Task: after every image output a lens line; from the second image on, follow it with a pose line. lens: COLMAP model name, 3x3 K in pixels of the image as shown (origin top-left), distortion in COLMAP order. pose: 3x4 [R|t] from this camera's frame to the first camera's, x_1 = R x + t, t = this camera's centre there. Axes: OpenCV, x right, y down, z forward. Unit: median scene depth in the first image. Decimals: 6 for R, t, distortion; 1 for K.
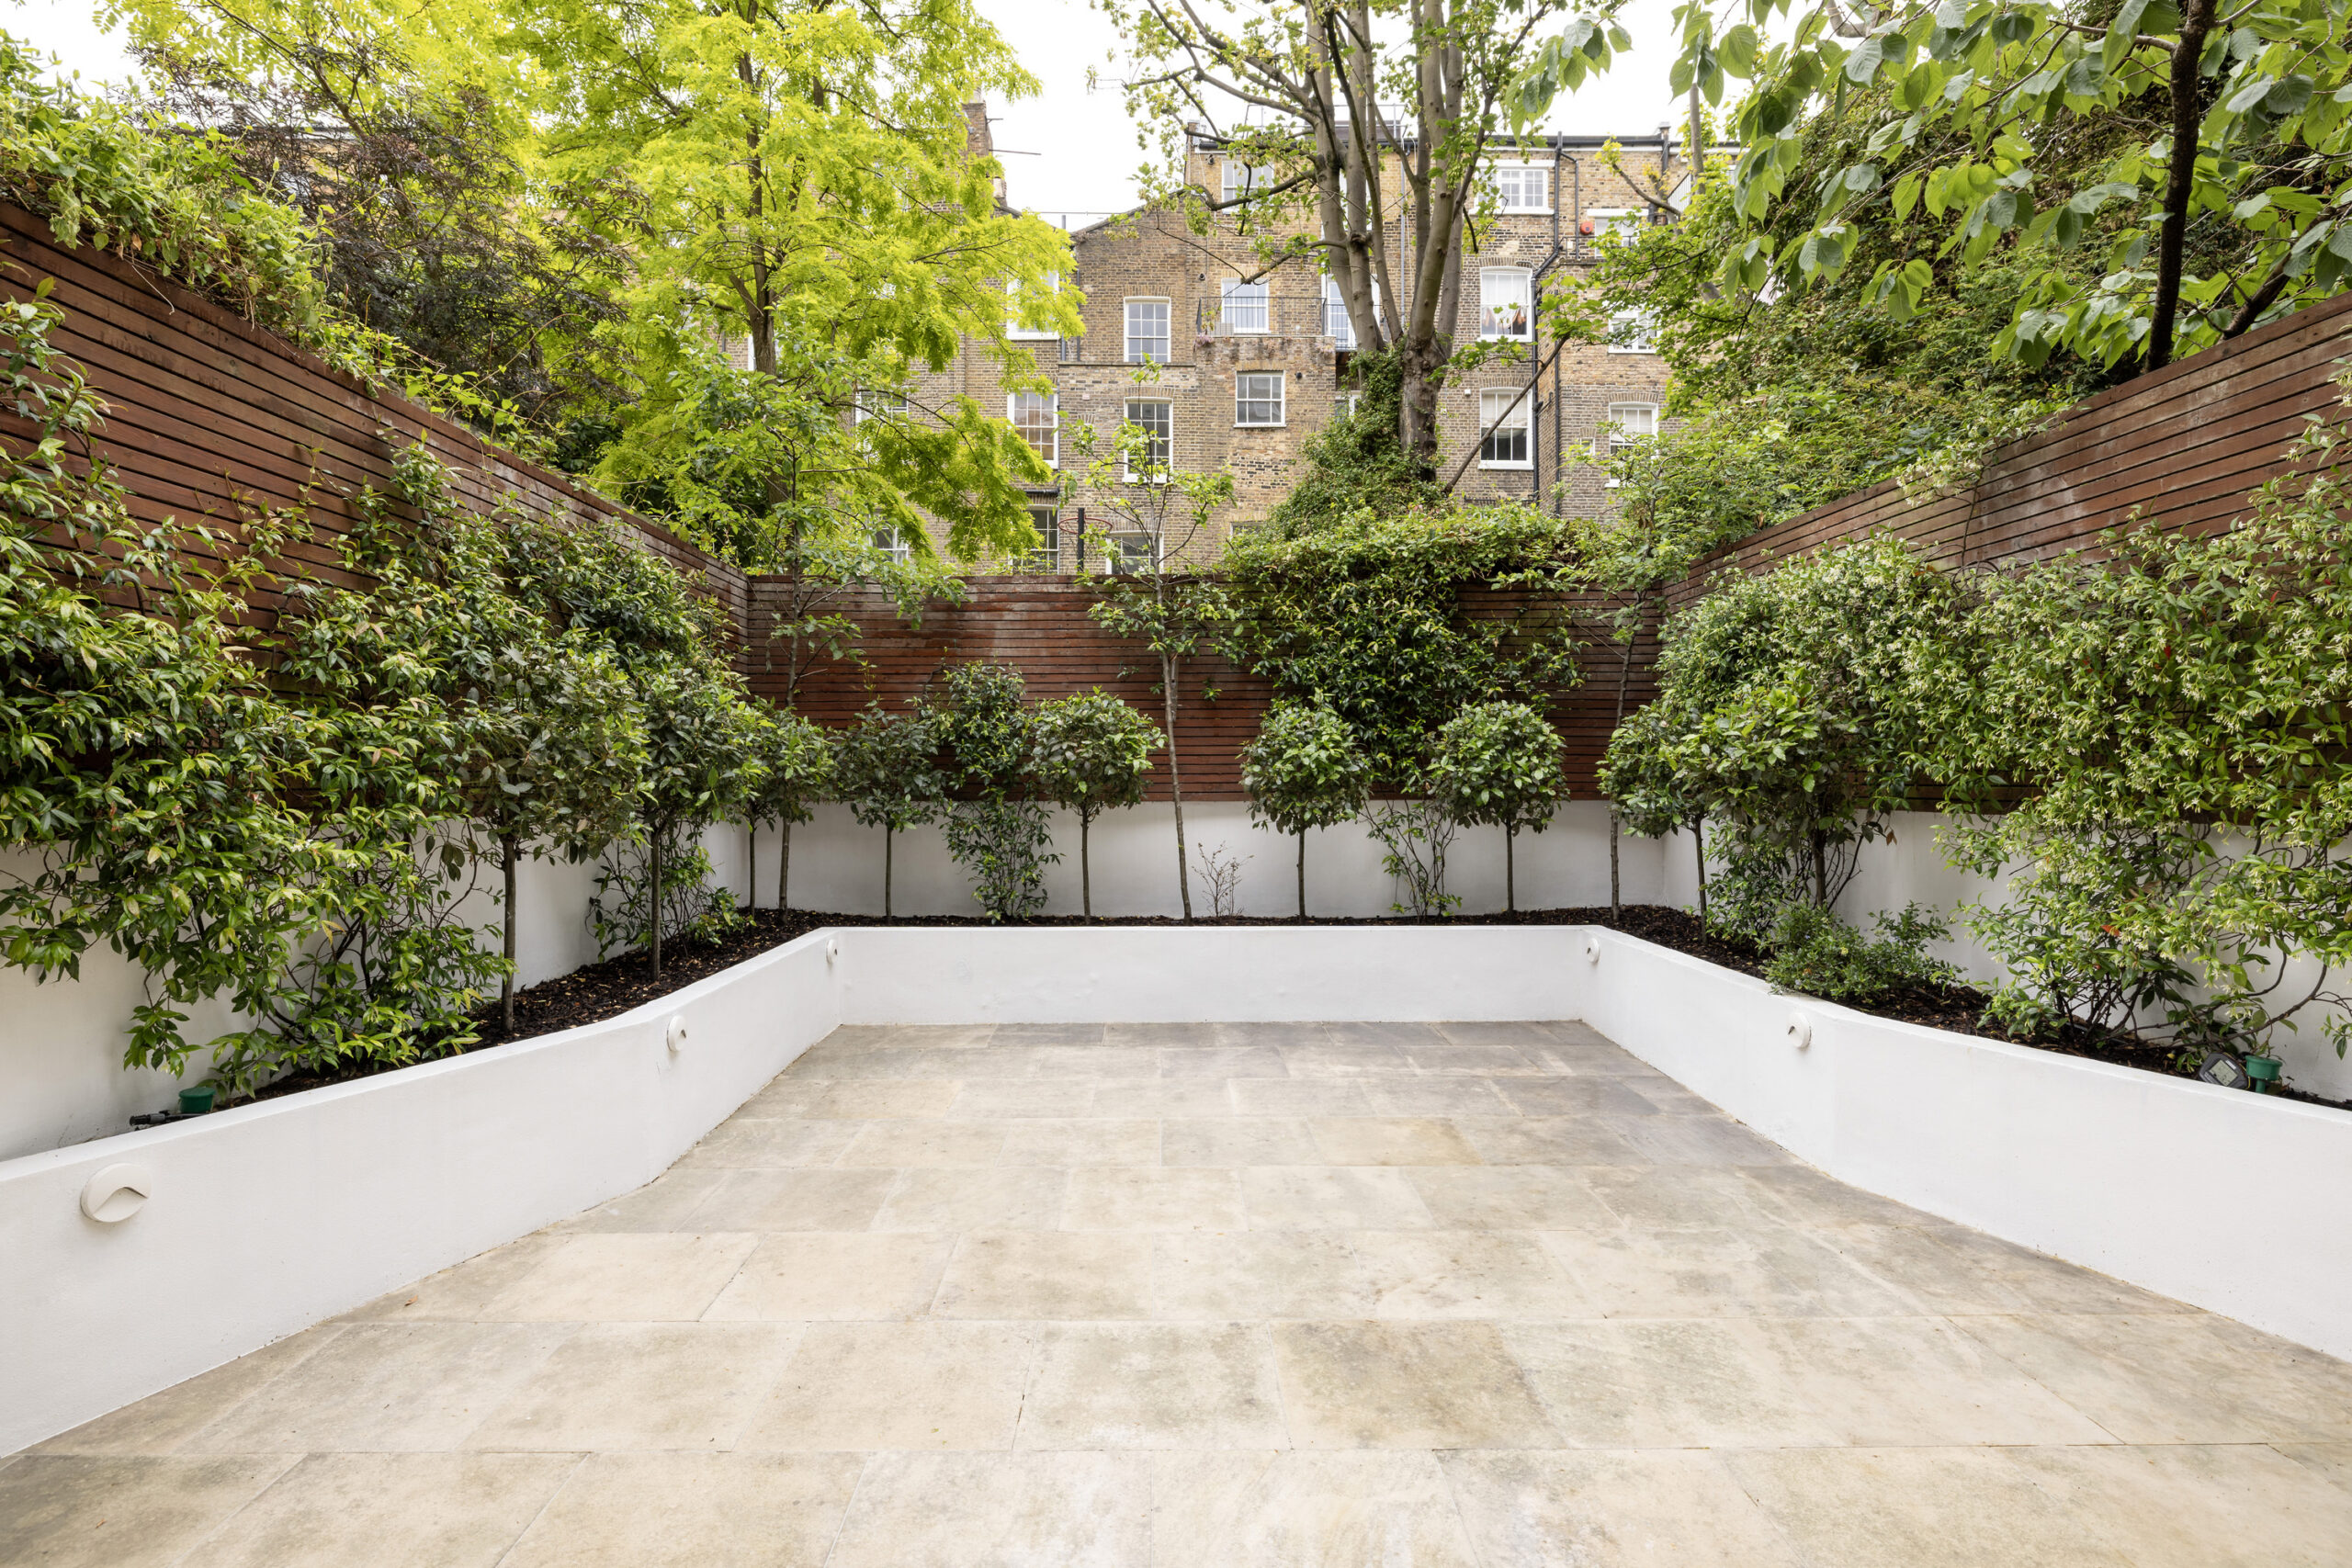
lens RADIAL K [[1214.0, 0, 1176.0], [0, 1214.0, 784.0], [0, 0, 1]] dist [-0.000177, 0.000121]
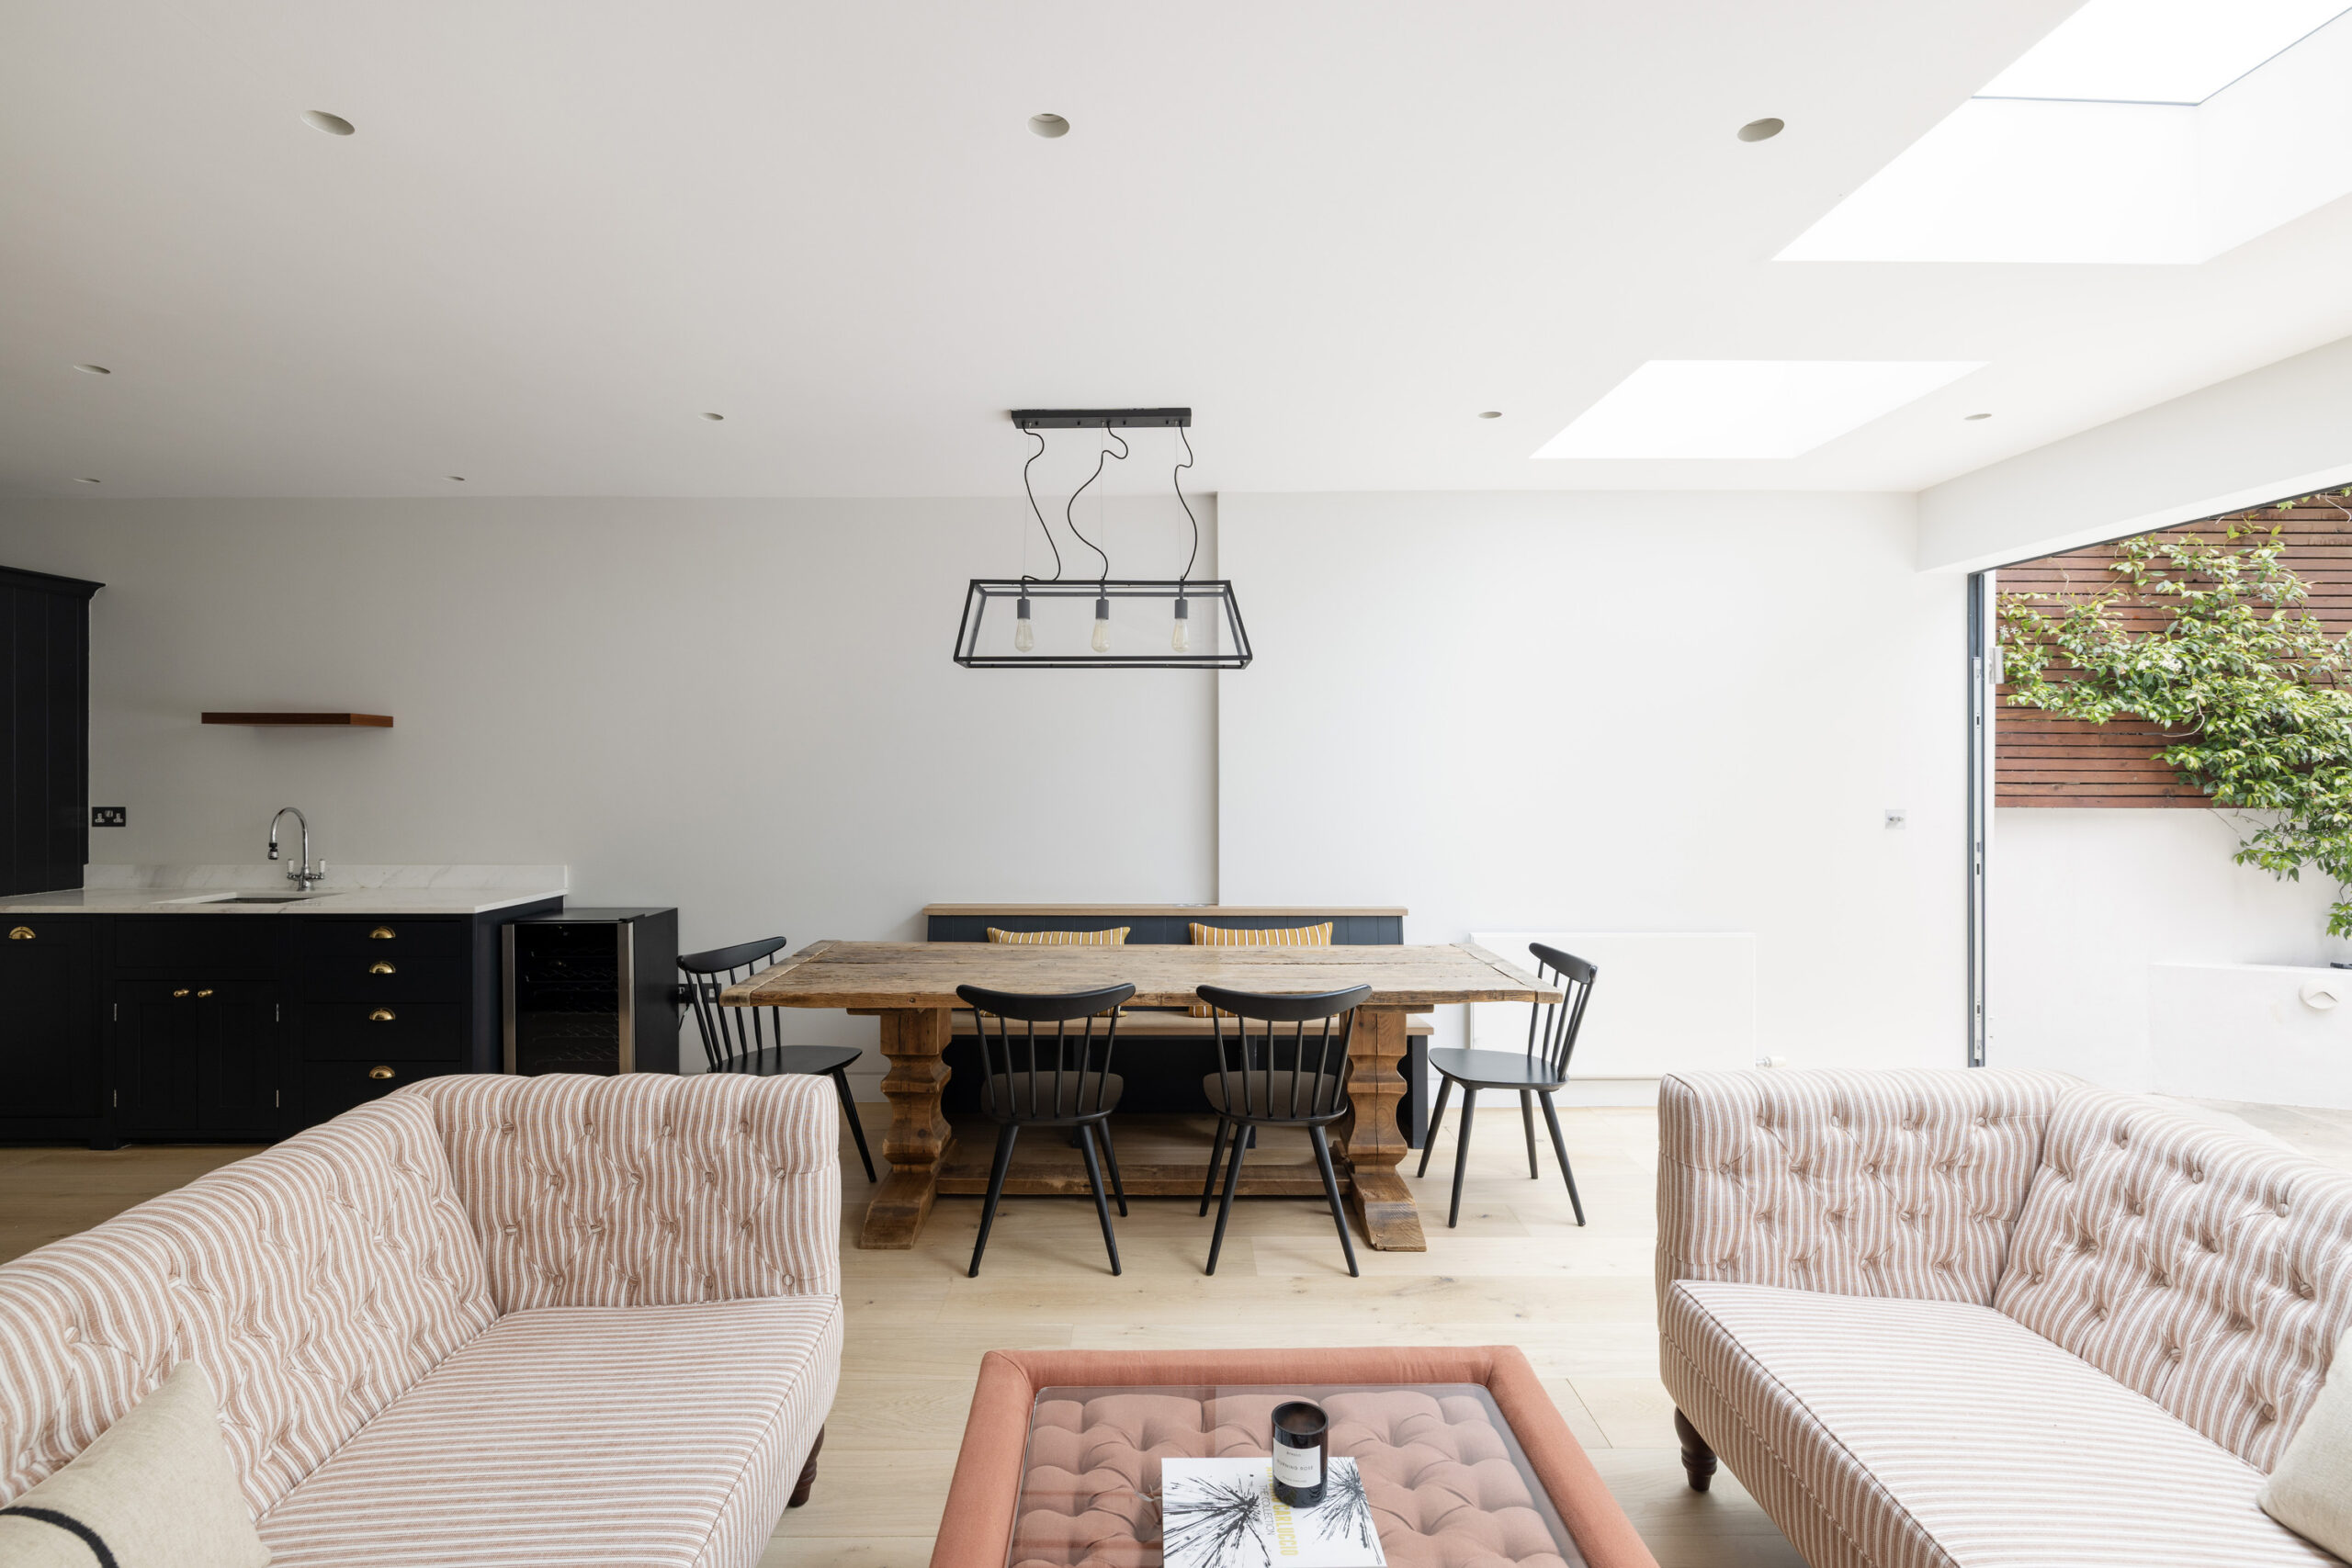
lens RADIAL K [[1103.7, 0, 1148.1], [0, 1103.7, 748.2], [0, 0, 1]] dist [-0.001048, 0.000067]
pose [[0.005510, -0.014551, -0.999879, 0.344822], [-0.004767, 0.999882, -0.014577, -0.006244], [0.999973, 0.004846, 0.005440, -0.343662]]
